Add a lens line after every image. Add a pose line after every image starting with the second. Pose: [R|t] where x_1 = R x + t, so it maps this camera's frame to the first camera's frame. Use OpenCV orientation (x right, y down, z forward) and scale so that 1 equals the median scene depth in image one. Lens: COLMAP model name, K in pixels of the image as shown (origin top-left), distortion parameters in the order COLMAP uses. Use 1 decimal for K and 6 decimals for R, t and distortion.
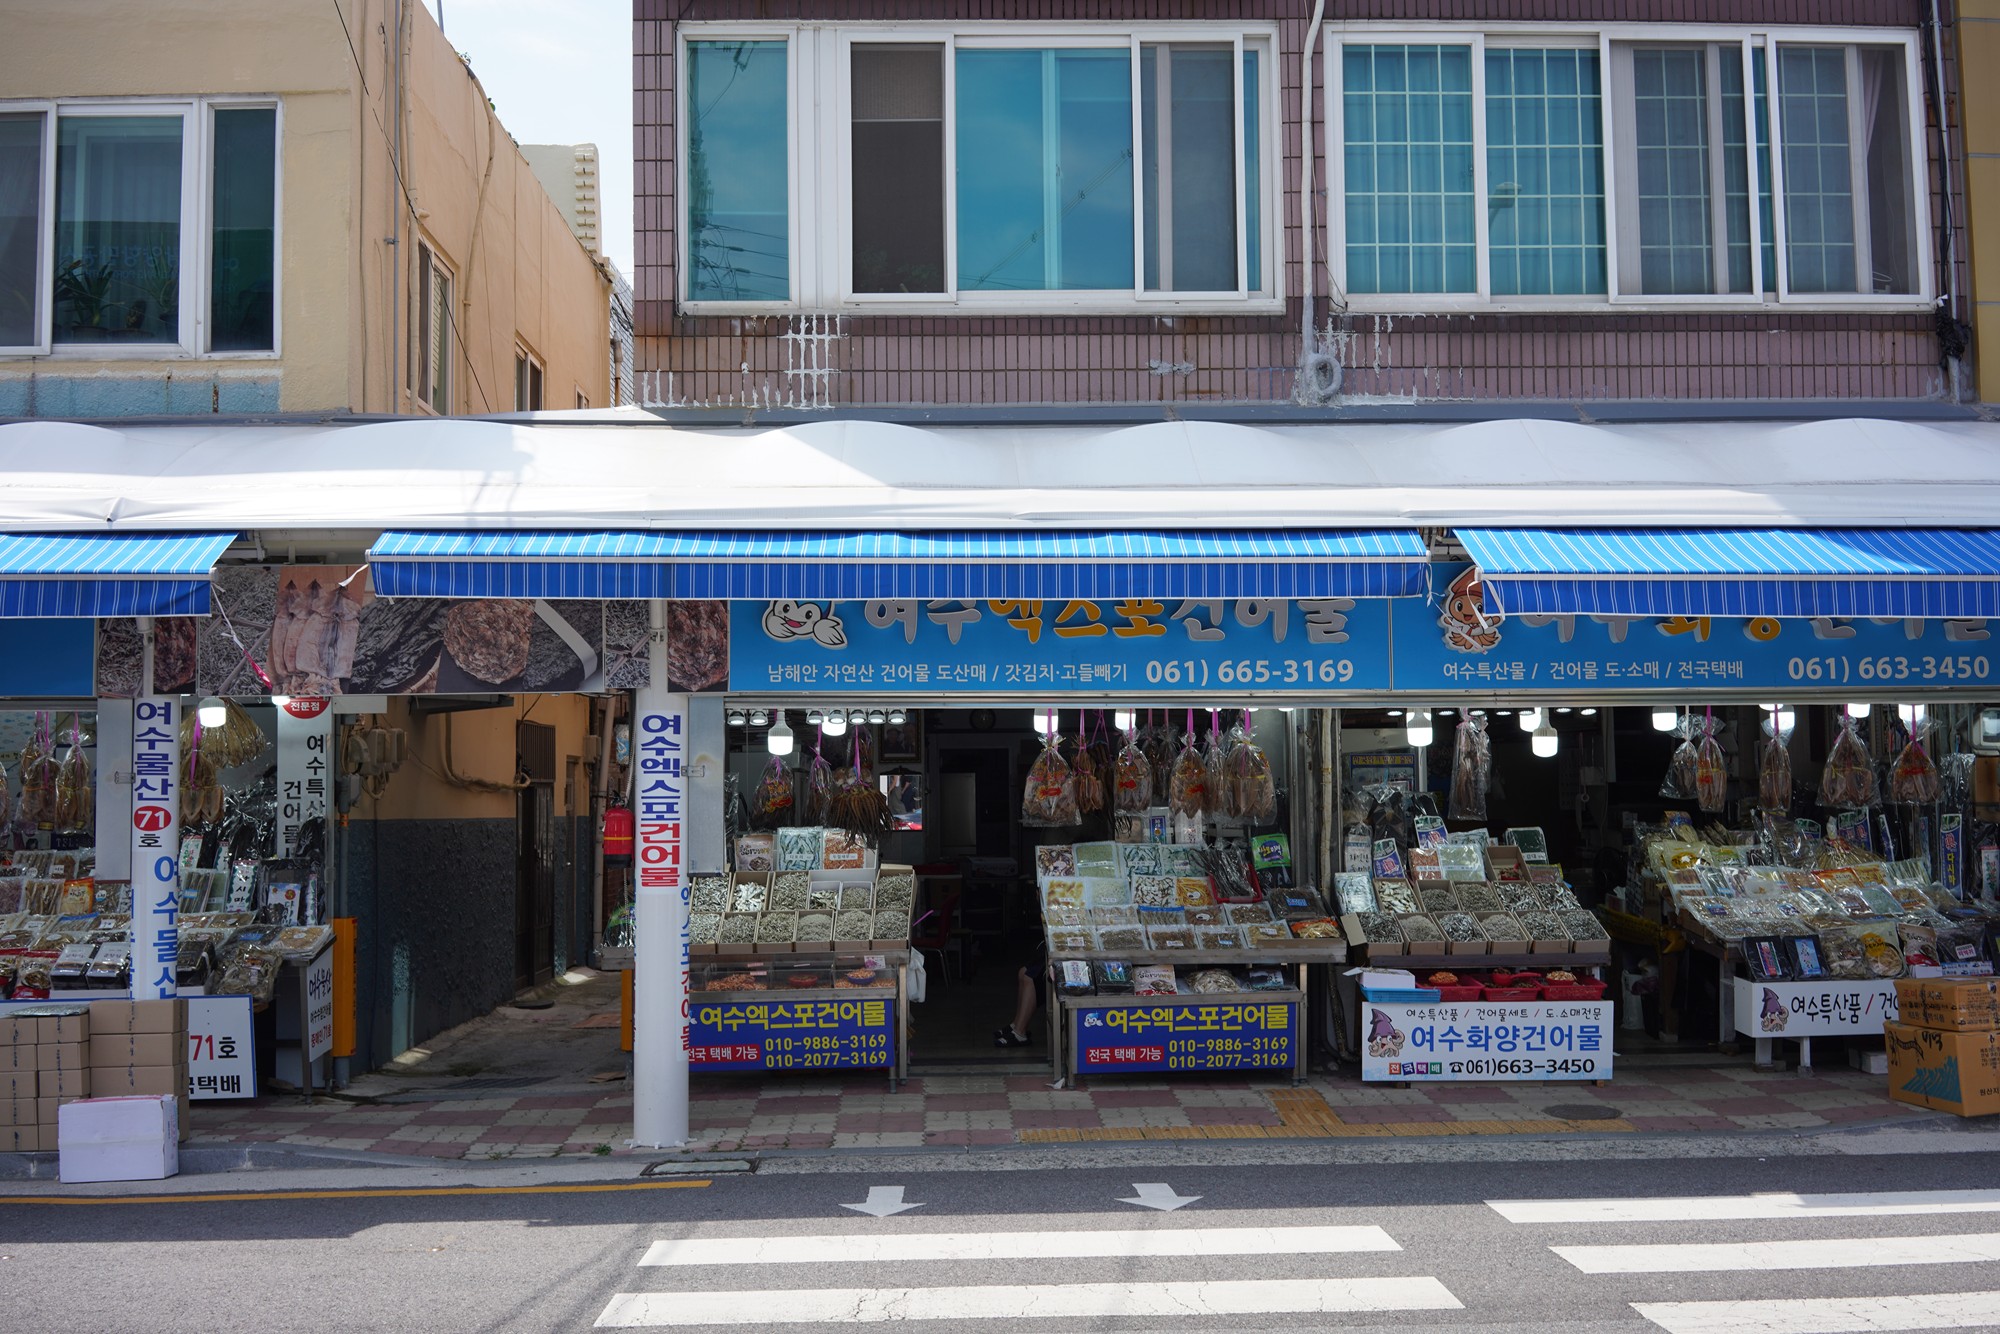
lens RADIAL K [[2035.8, 0, 994.3], [0, 2035.8, 696.4], [0, 0, 1]] dist [0.149322, -0.410398]
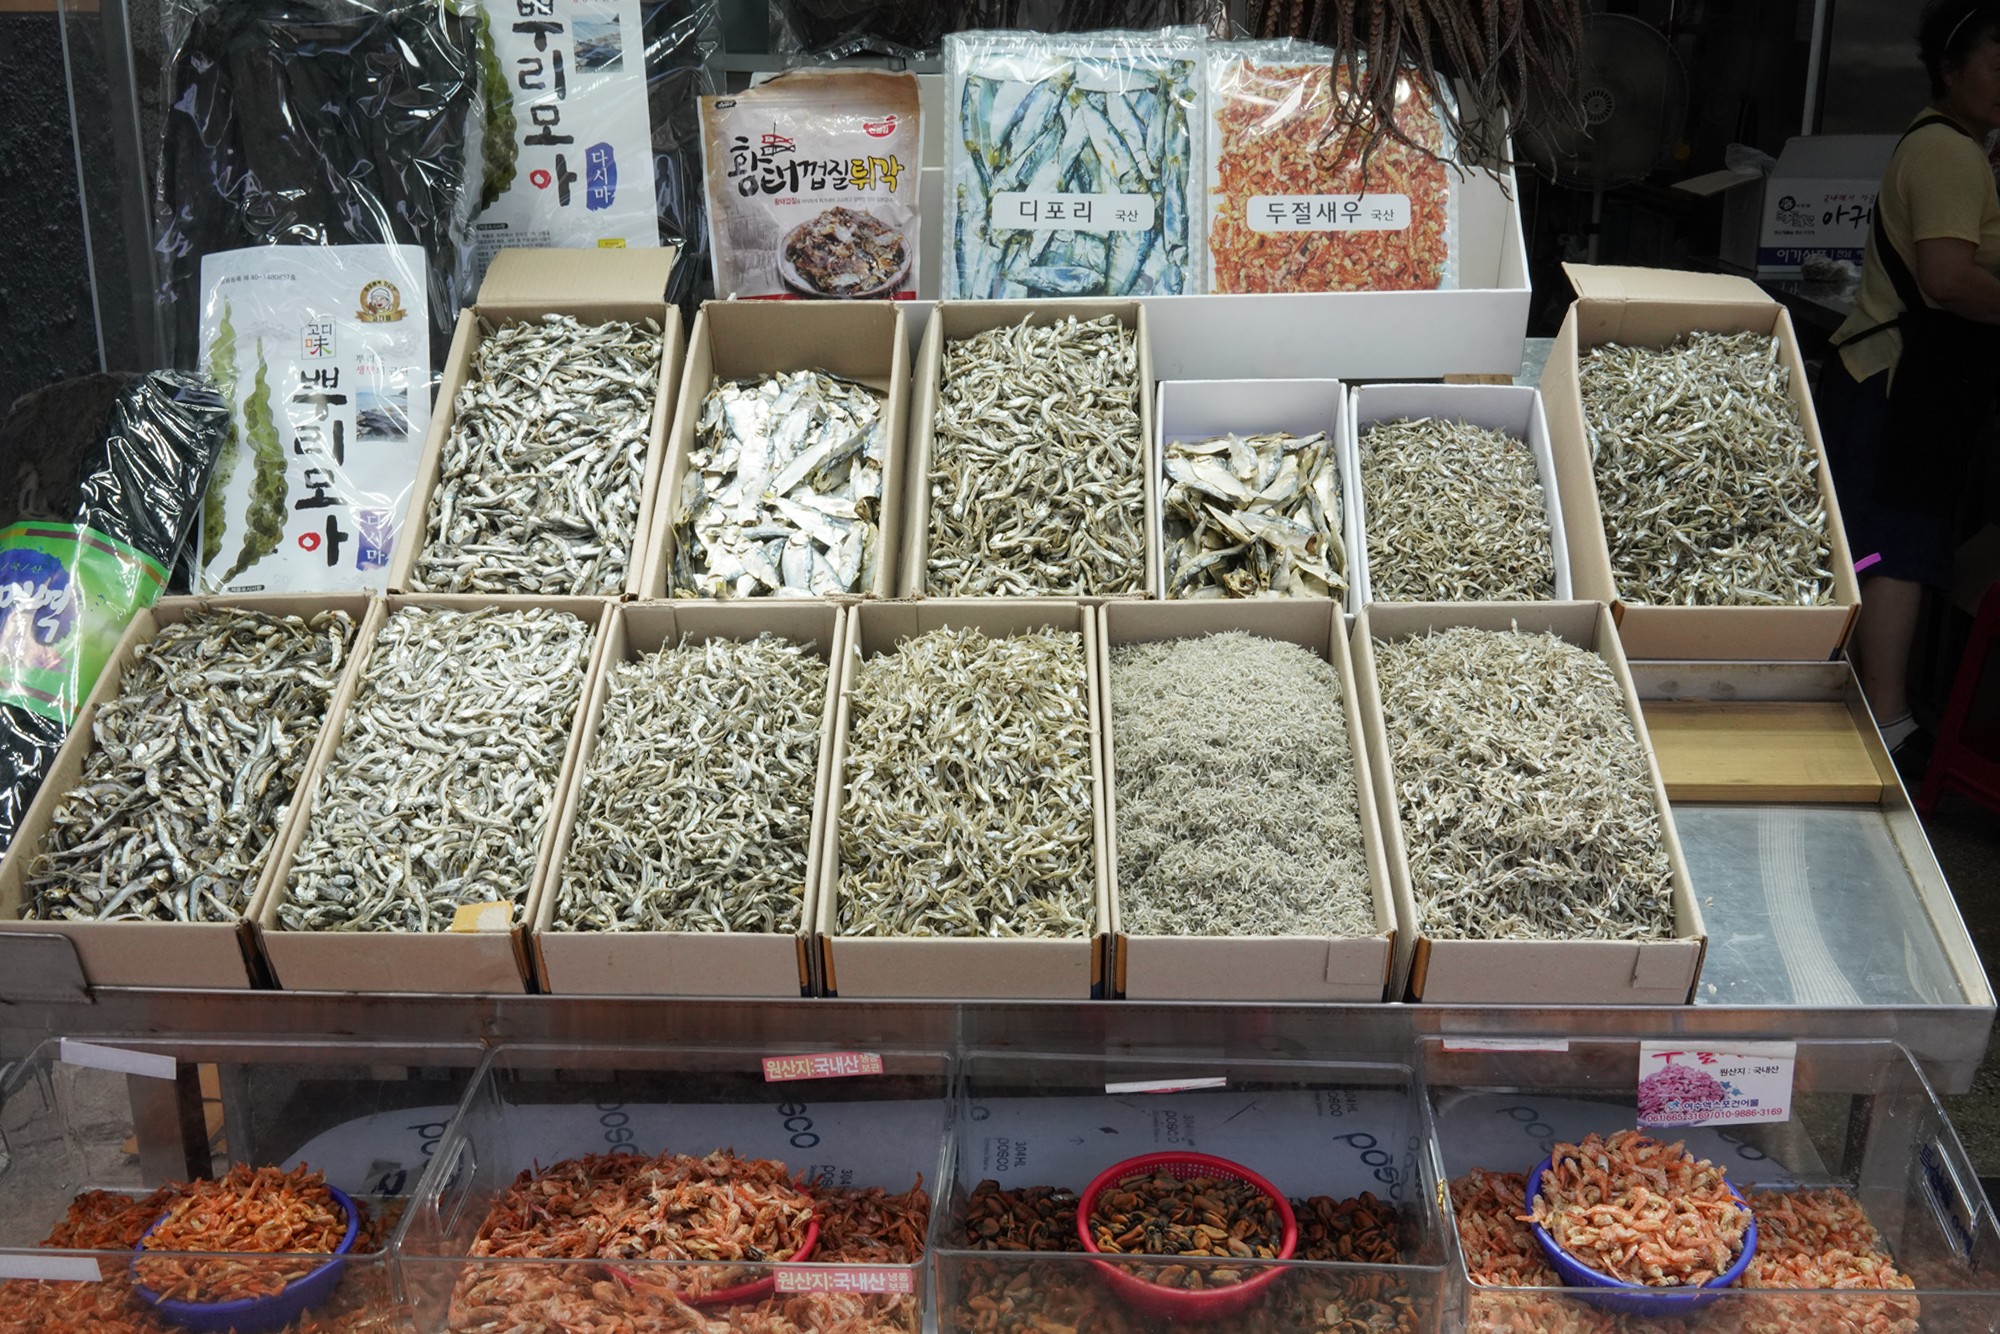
lens RADIAL K [[2035.8, 0, 994.3], [0, 2035.8, 696.4], [0, 0, 1]] dist [0.149322, -0.410398]
pose [[0.998572, 0.025744, -0.046820, -0.093810], [-0.007976, 0.938275, 0.345799, 0.057610], [0.052833, -0.344931, 0.937140, 0.829266]]
